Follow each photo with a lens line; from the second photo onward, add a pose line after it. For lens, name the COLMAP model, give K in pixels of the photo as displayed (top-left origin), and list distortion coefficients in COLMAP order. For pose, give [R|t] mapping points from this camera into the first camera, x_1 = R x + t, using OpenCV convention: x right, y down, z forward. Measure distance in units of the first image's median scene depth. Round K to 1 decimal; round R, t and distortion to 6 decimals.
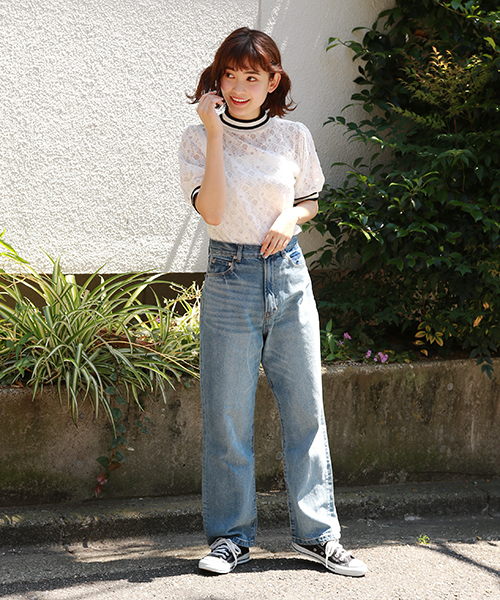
lens RADIAL K [[1201.0, 0, 272.2], [0, 1201.0, 280.5], [0, 0, 1]] dist [0.063420, 0.208764]
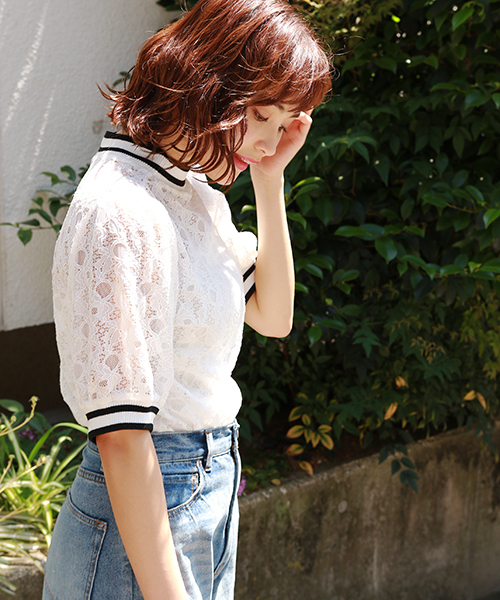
lens RADIAL K [[1240.8, 0, 289.1], [0, 1240.8, 278.8], [0, 0, 1]] dist [0.063753, 0.239612]
pose [[0.981229, -0.059181, 0.183539, 0.009867], [0.040904, 0.993962, 0.101820, -0.095751], [-0.188457, -0.092401, 0.977725, 0.389159]]
